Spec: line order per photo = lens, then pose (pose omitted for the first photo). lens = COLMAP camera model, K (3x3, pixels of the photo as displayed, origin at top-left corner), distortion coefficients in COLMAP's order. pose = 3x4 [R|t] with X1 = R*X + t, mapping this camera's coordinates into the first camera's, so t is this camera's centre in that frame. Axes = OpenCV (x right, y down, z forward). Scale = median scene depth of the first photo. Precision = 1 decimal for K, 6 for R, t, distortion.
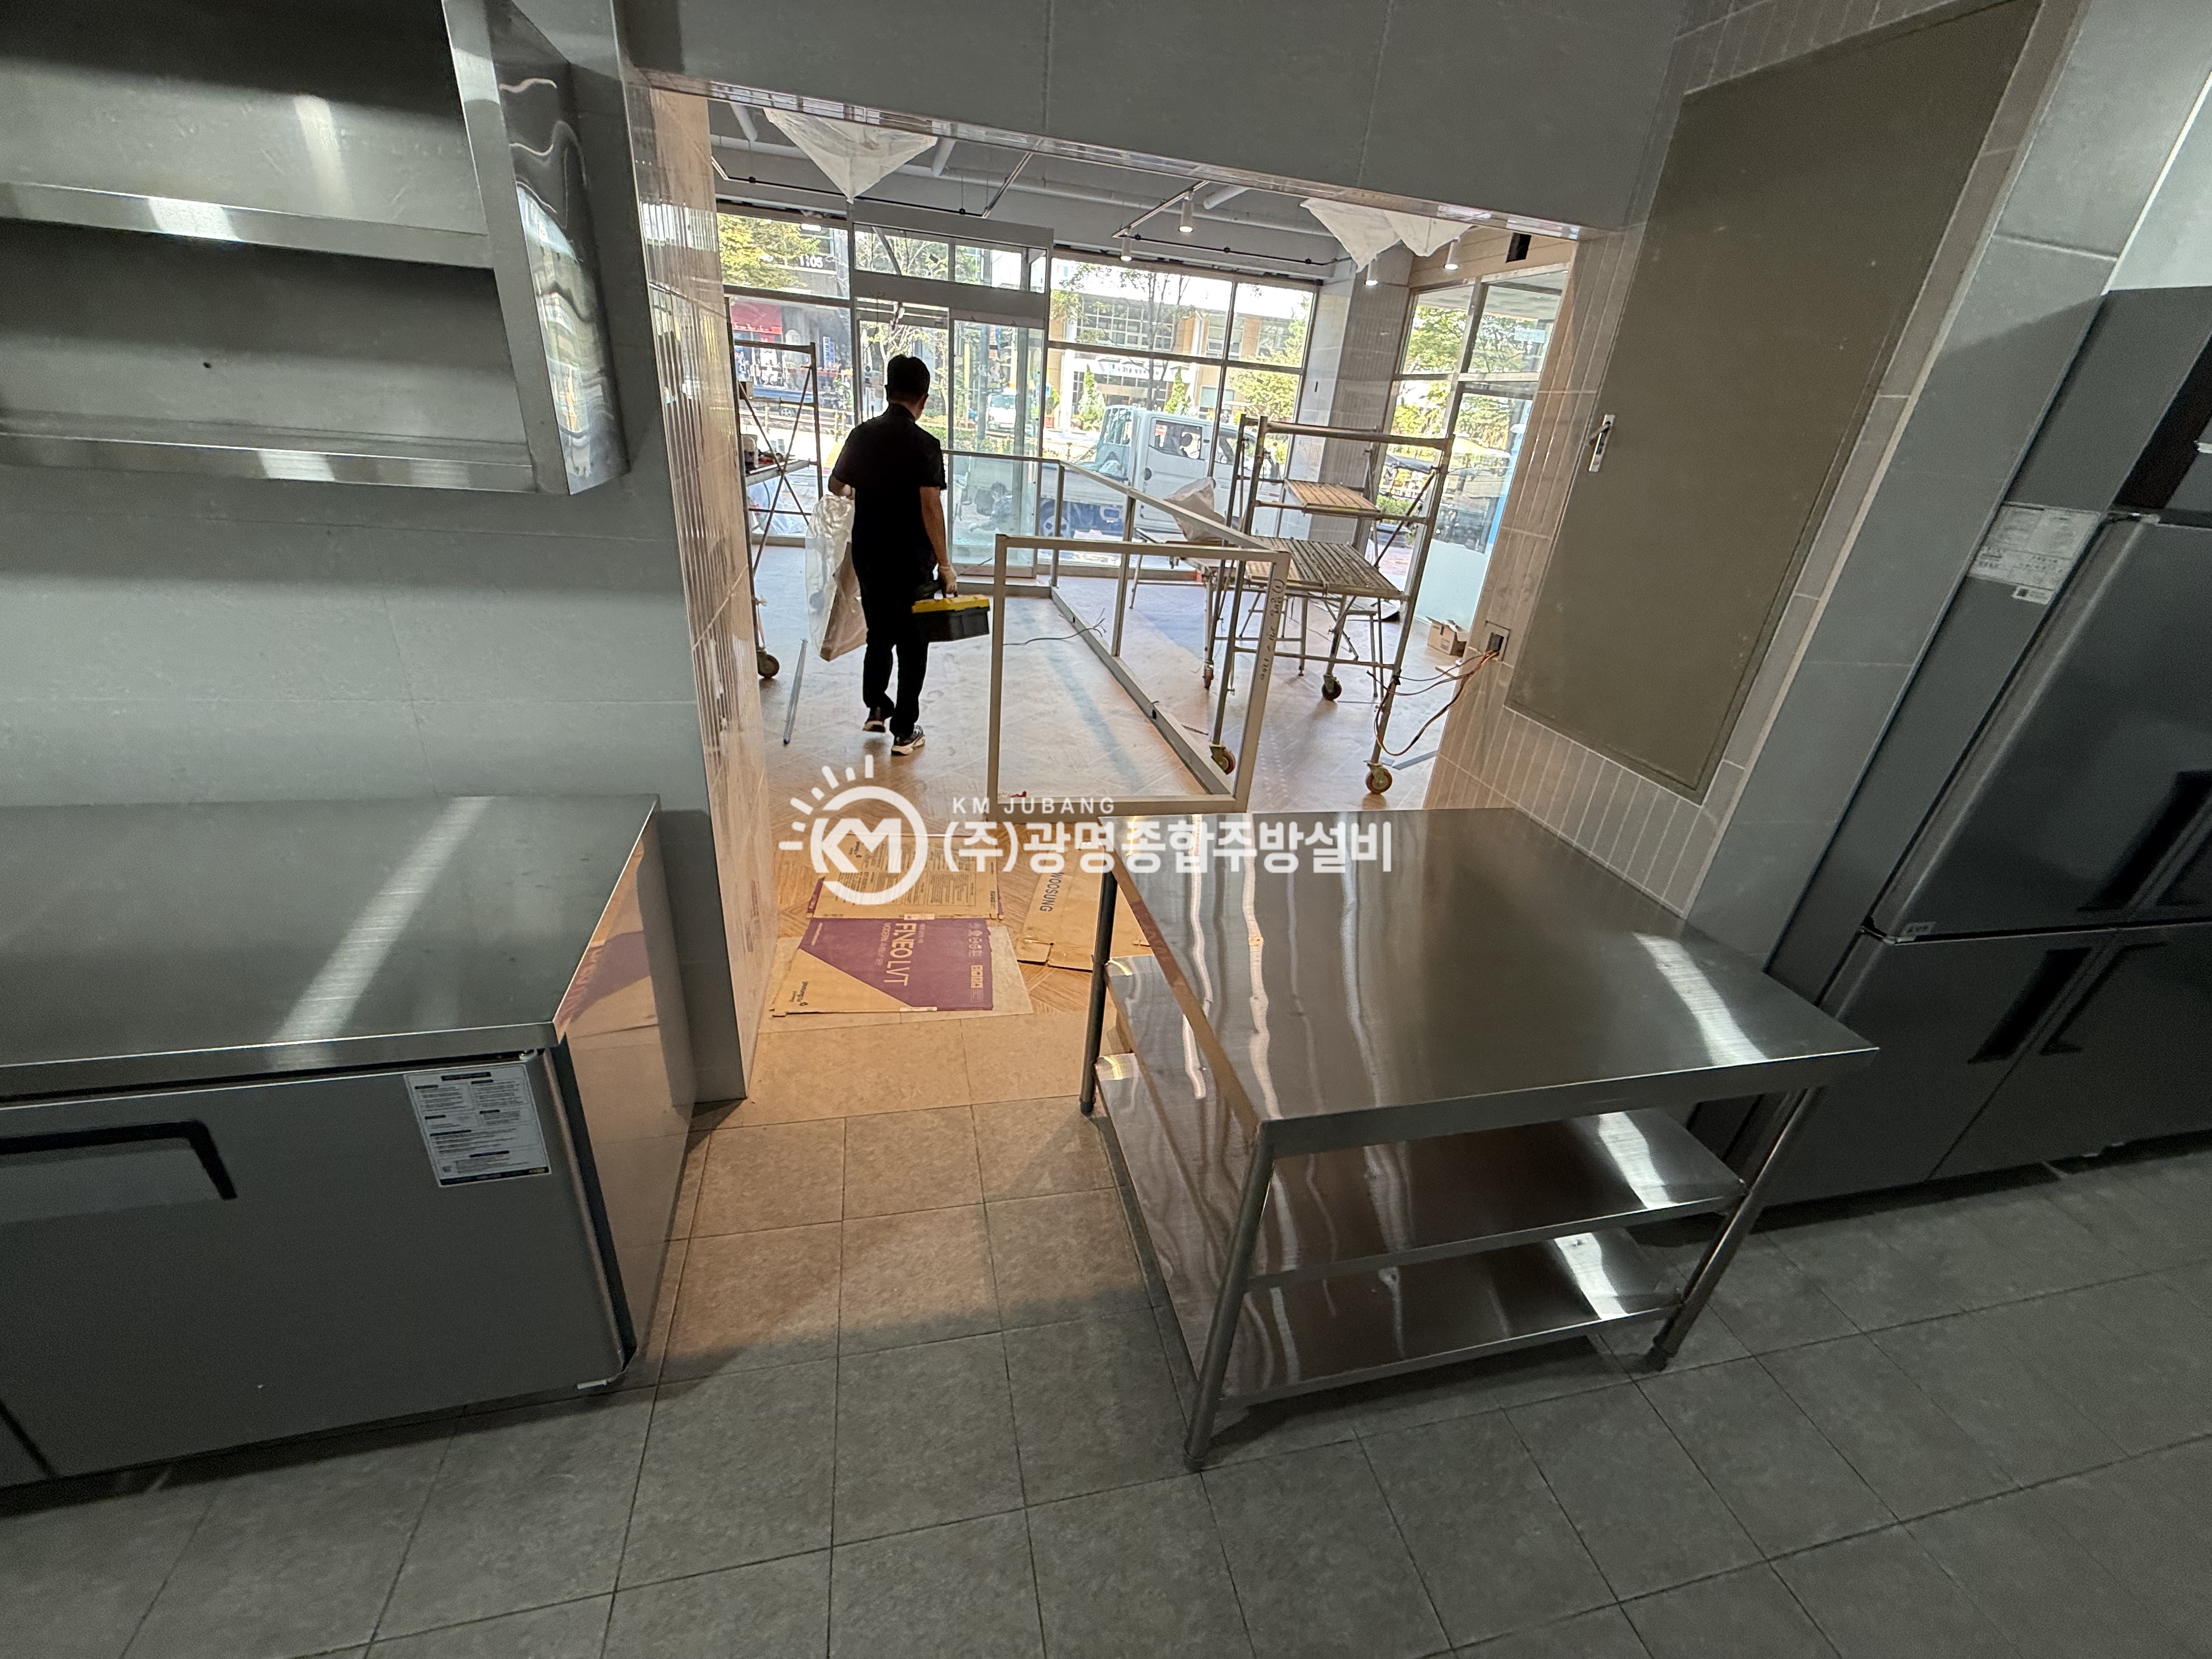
lens RADIAL K [[867.7, 0, 1100.8], [0, 867.7, 832.5], [0, 0, 1]] dist [0.001091, 0.000121]
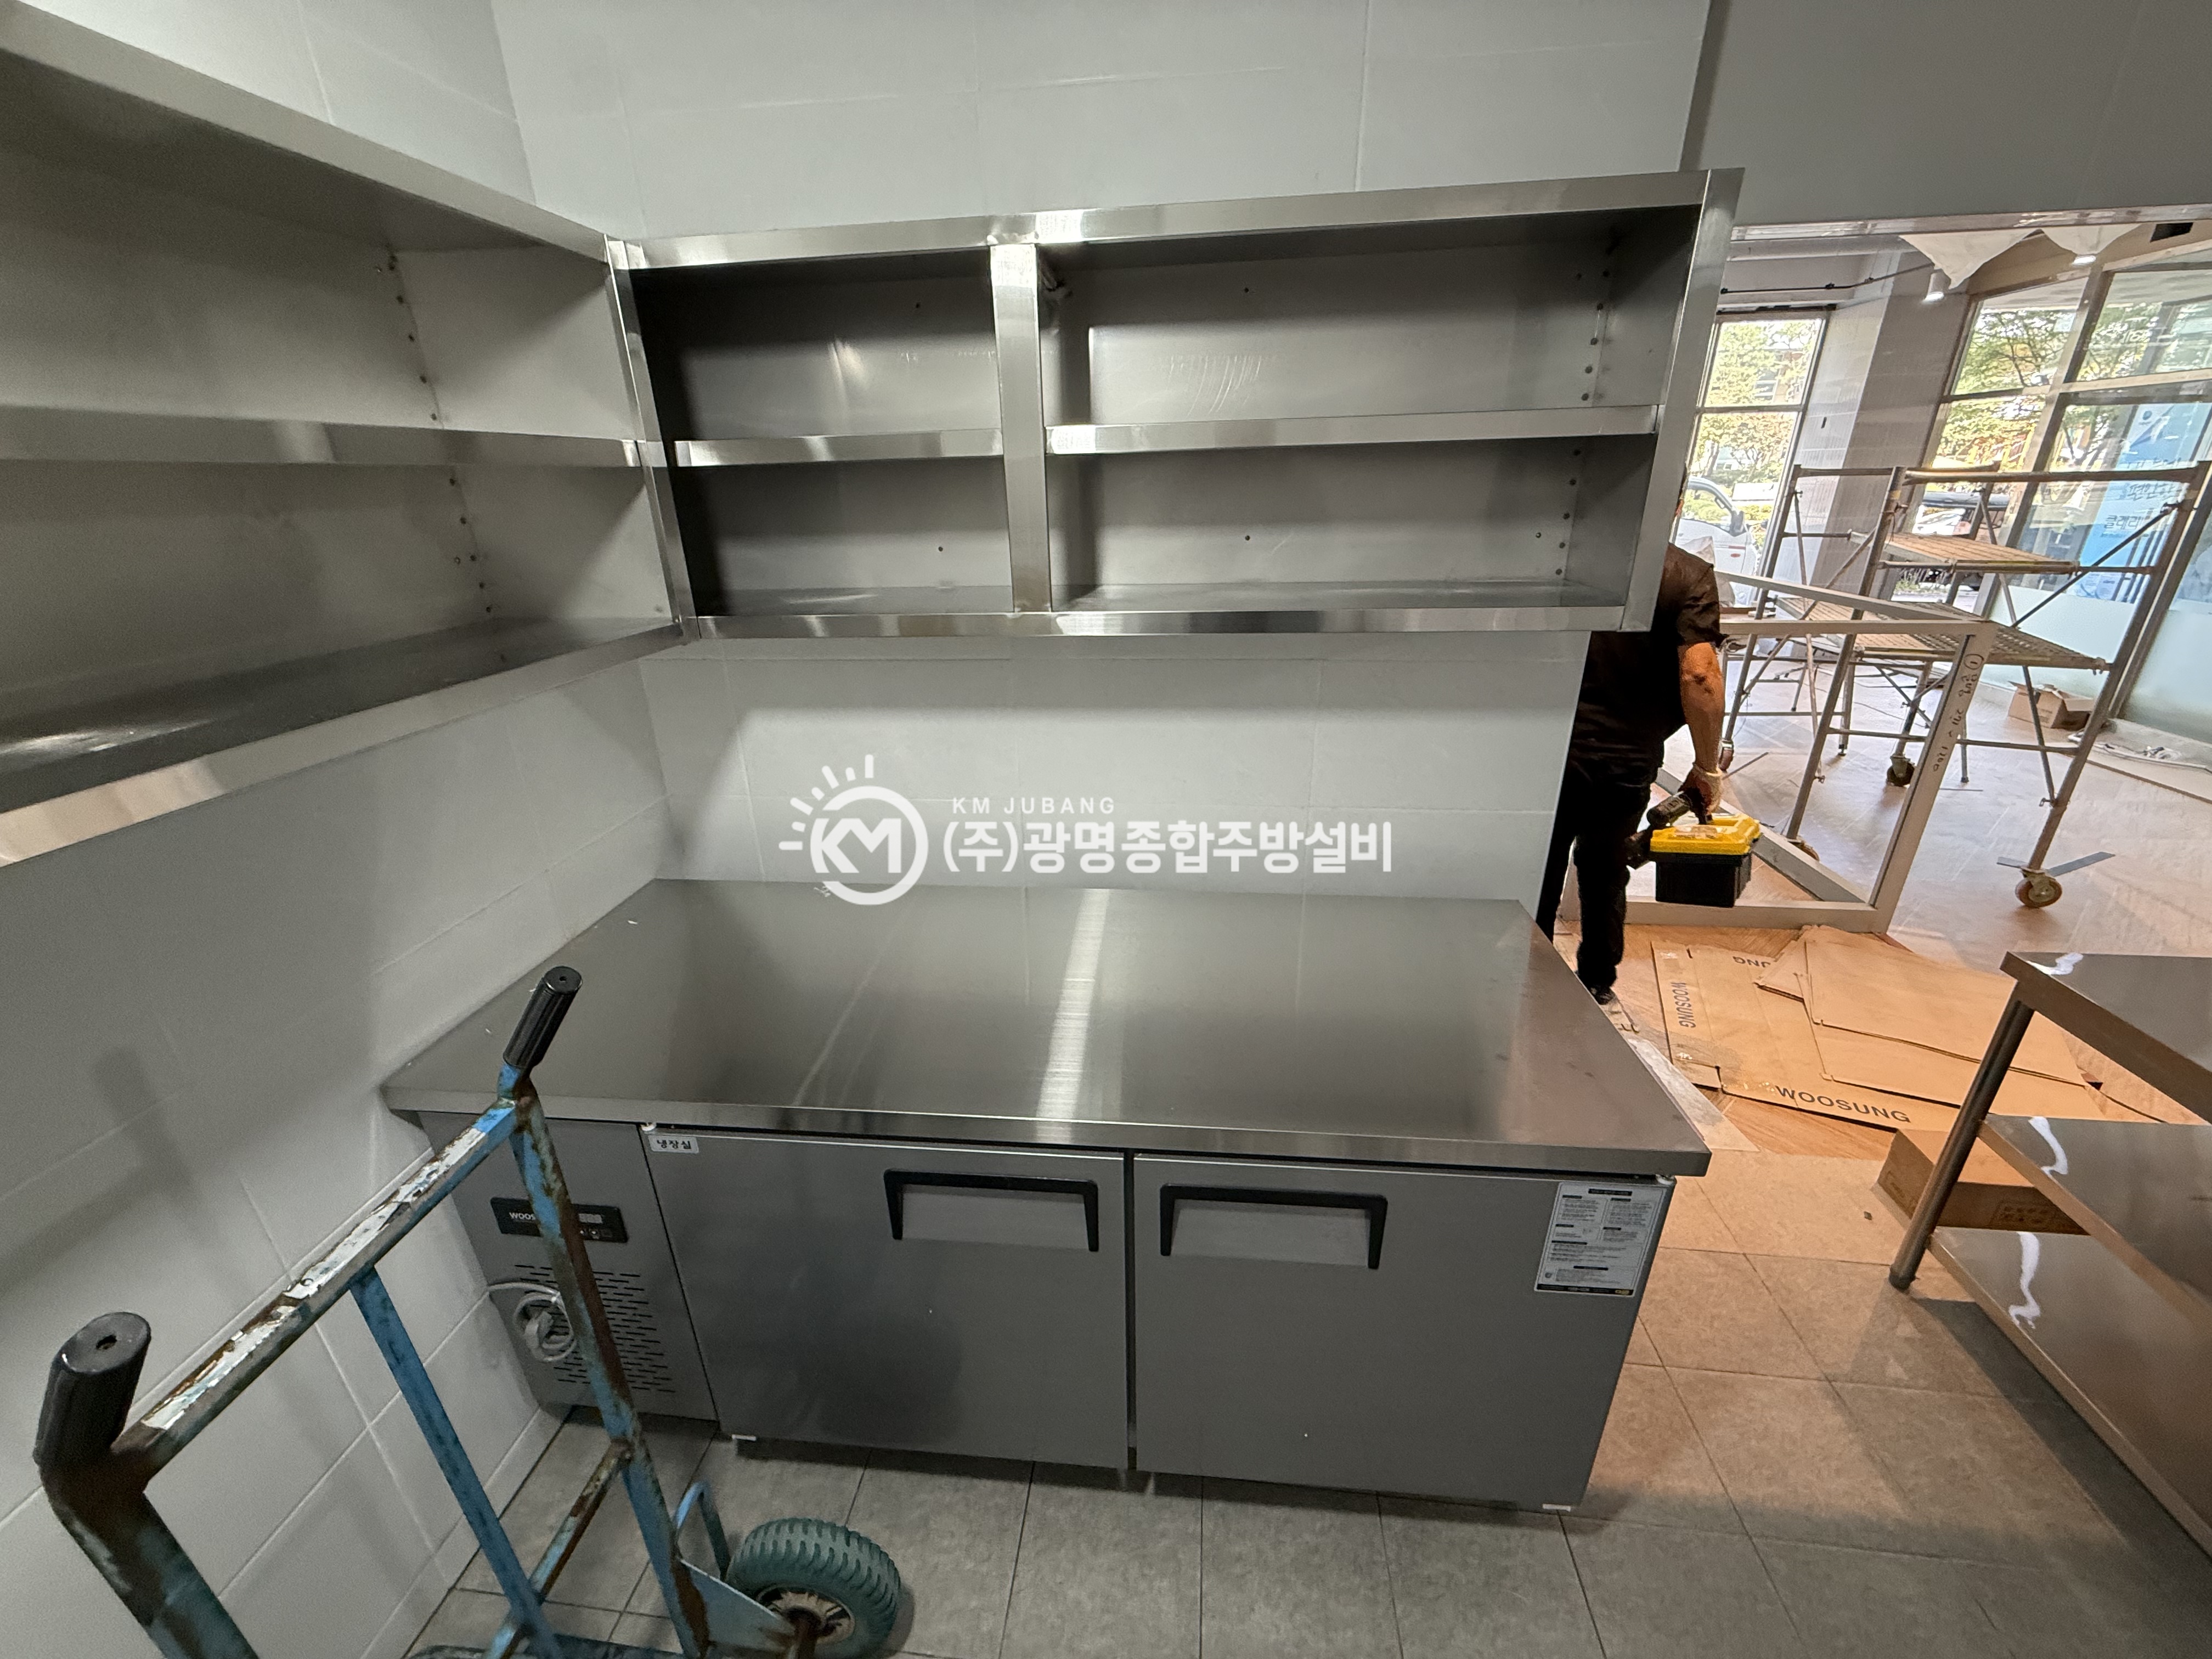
lens RADIAL K [[867.7, 0, 1100.8], [0, 867.7, 832.5], [0, 0, 1]] dist [0.001091, 0.000121]
pose [[0.937330, 0.031474, -0.347018, -0.198464], [-0.058192, 0.996065, -0.066839, -0.009318], [0.343549, 0.082844, 0.935474, -0.045722]]
